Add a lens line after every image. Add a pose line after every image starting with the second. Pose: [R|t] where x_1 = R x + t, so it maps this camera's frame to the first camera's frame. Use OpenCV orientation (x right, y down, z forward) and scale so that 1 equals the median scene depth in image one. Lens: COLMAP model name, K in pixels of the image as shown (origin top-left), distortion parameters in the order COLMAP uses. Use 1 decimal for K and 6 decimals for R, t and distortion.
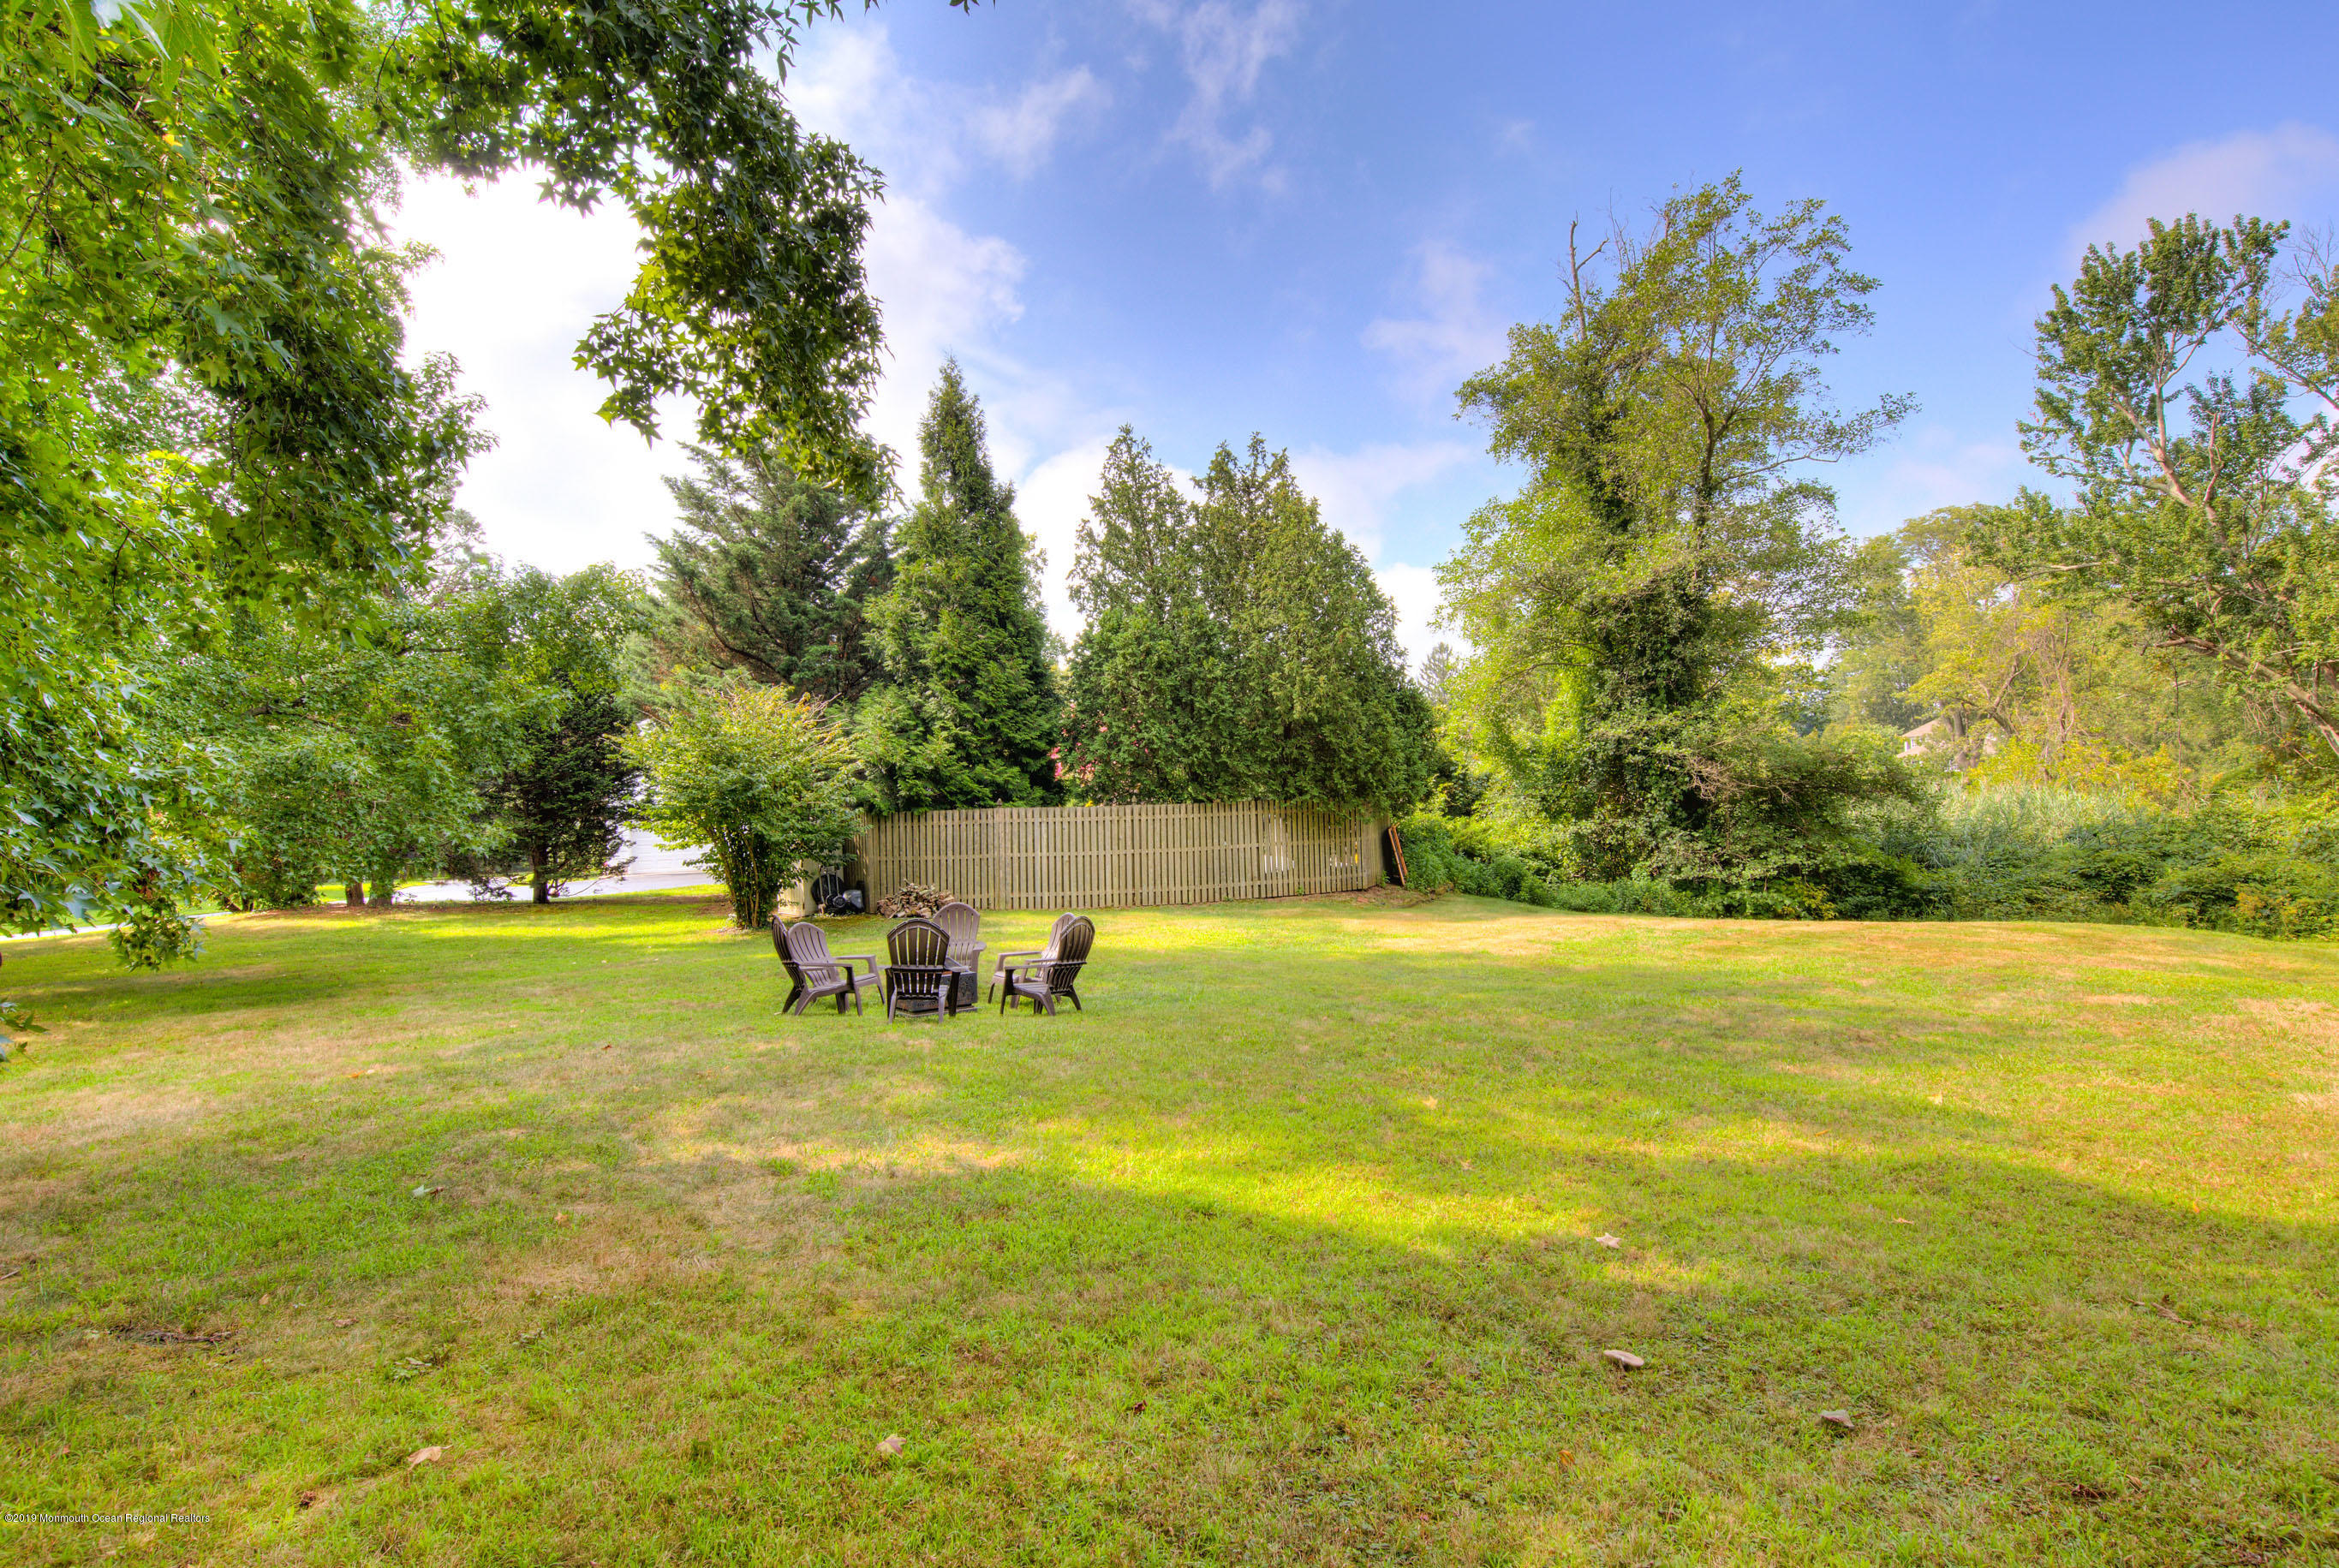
lens RADIAL K [[1200.2, 0, 1173.3], [0, 1200.2, 787.6], [0, 0, 1]] dist [0.020099, -0.007397]
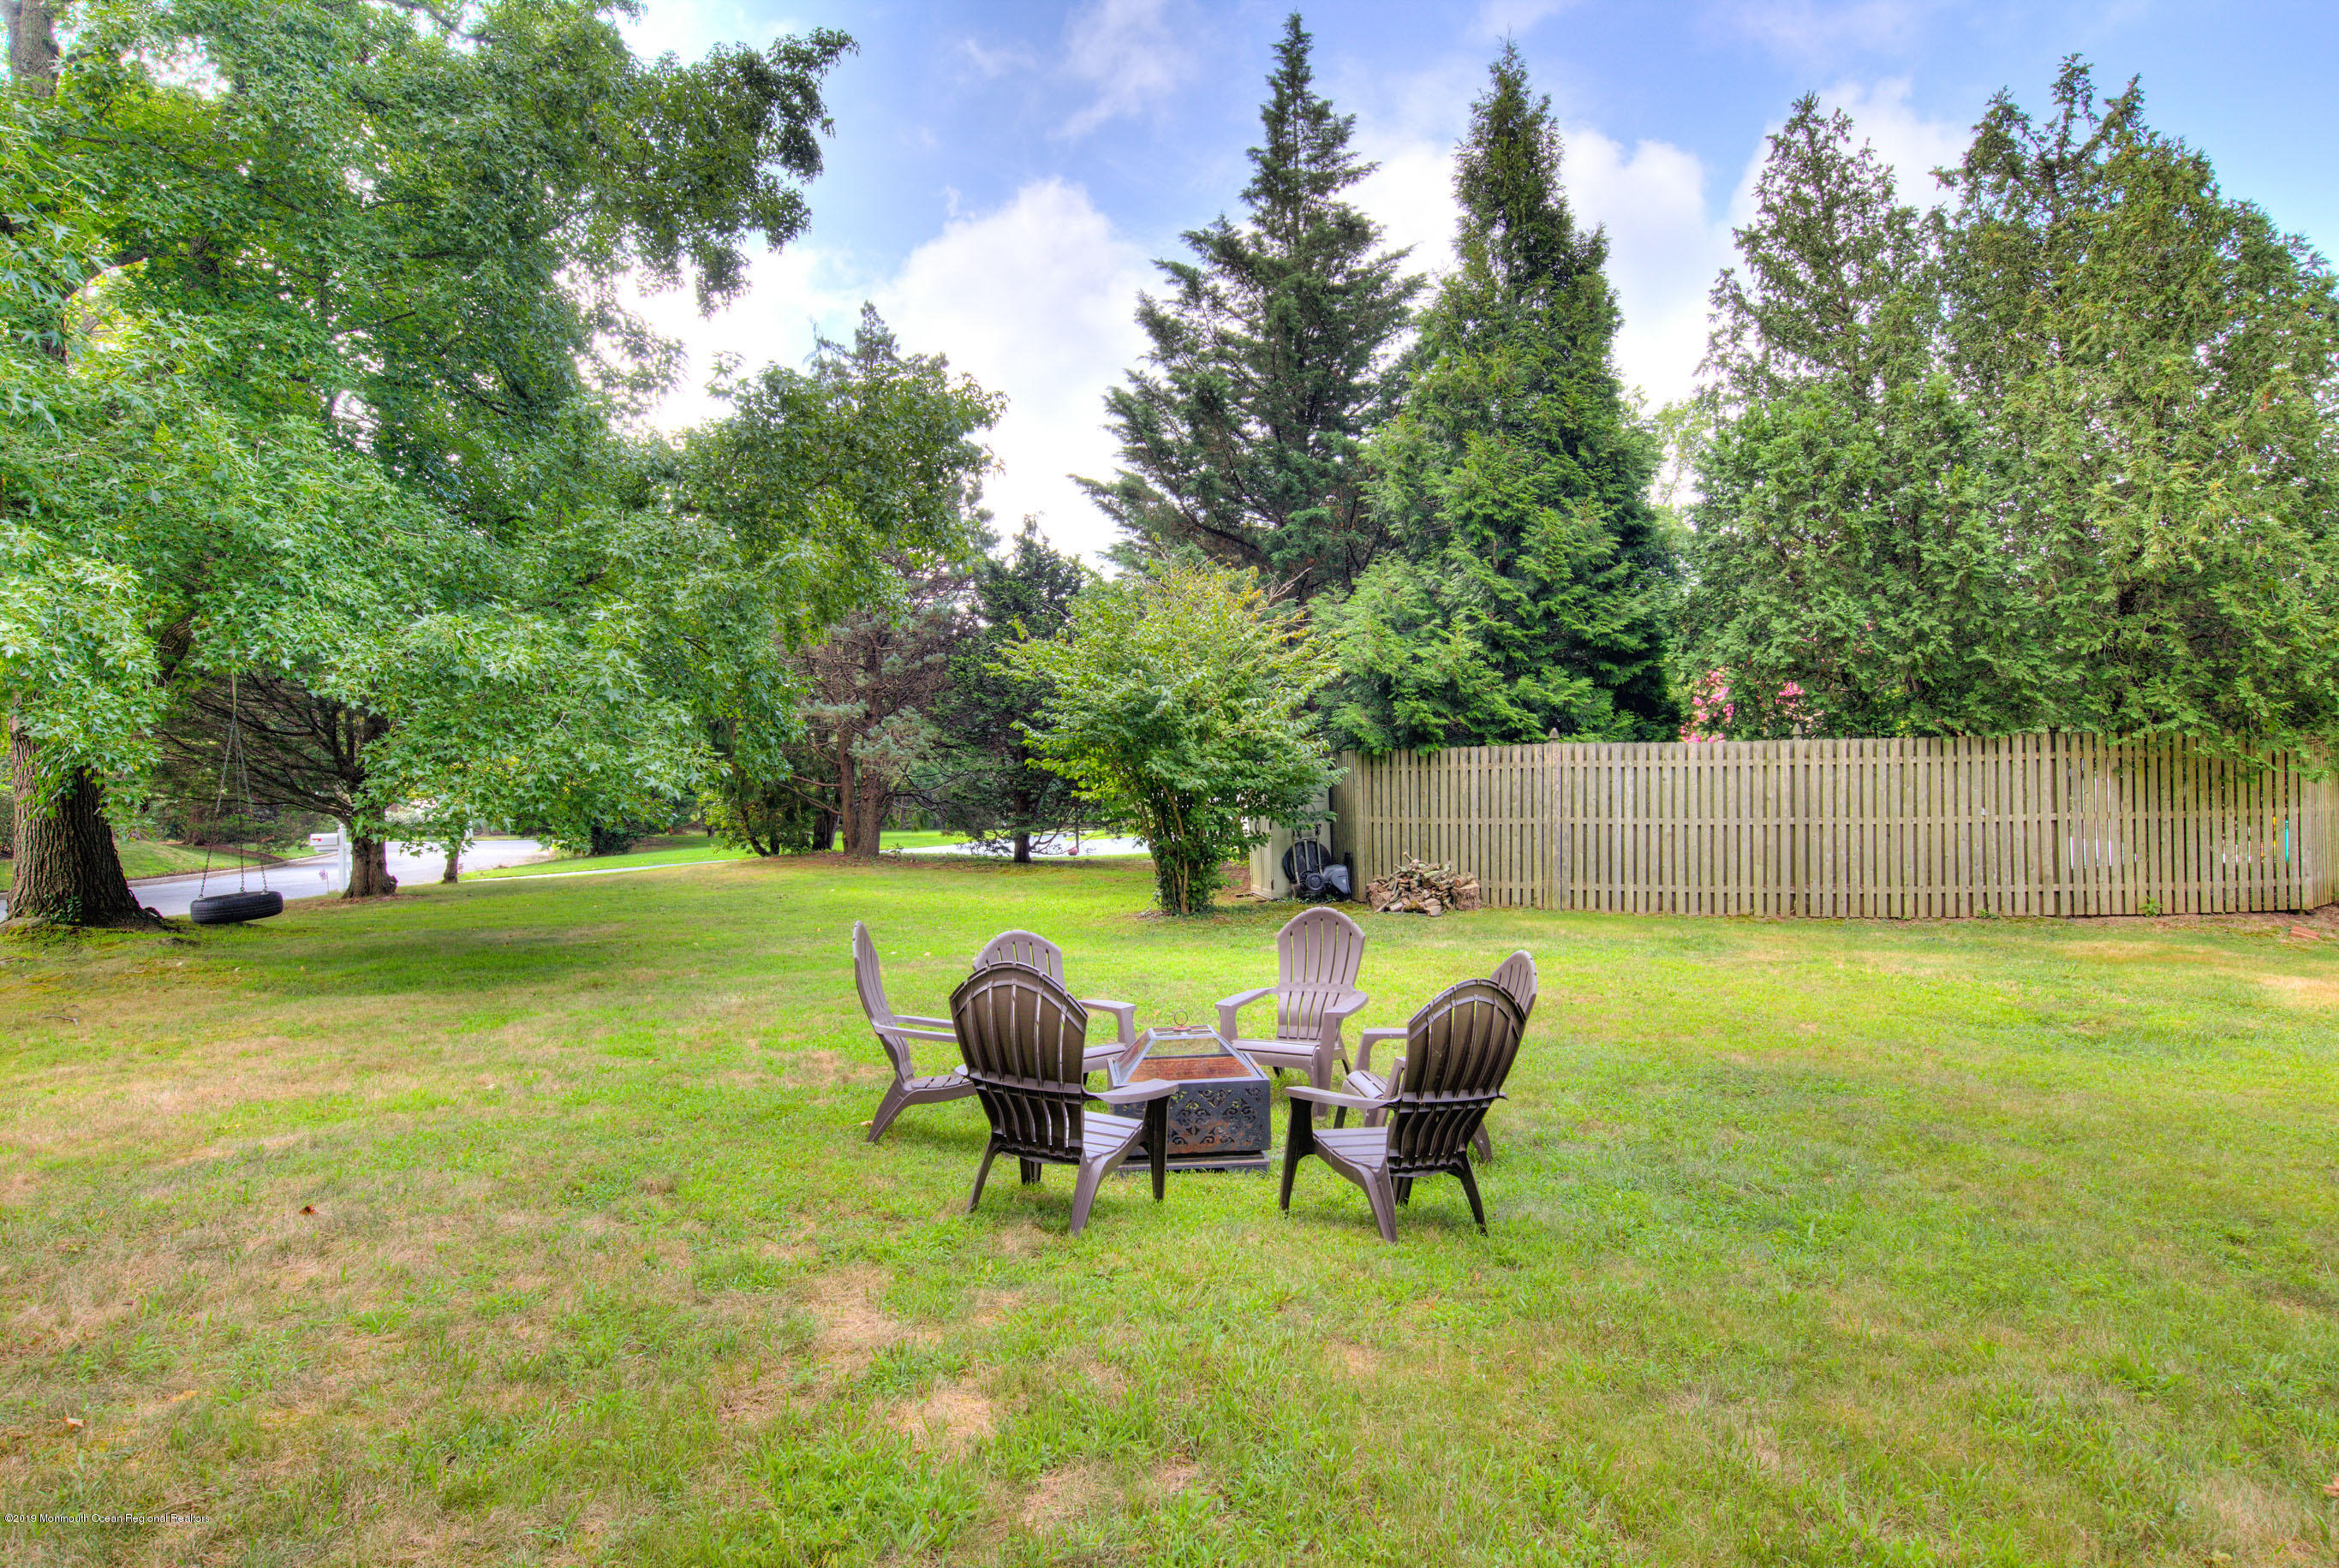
lens RADIAL K [[1392.0, 0, 1171.6], [0, 1392.0, 779.0], [0, 0, 1]] dist [0.024442, -0.004647]
pose [[0.879003, 0.016169, -0.476542, 0.023228], [-0.003068, 0.999596, 0.028259, 0.014856], [0.476807, -0.023378, 0.878697, 0.268407]]
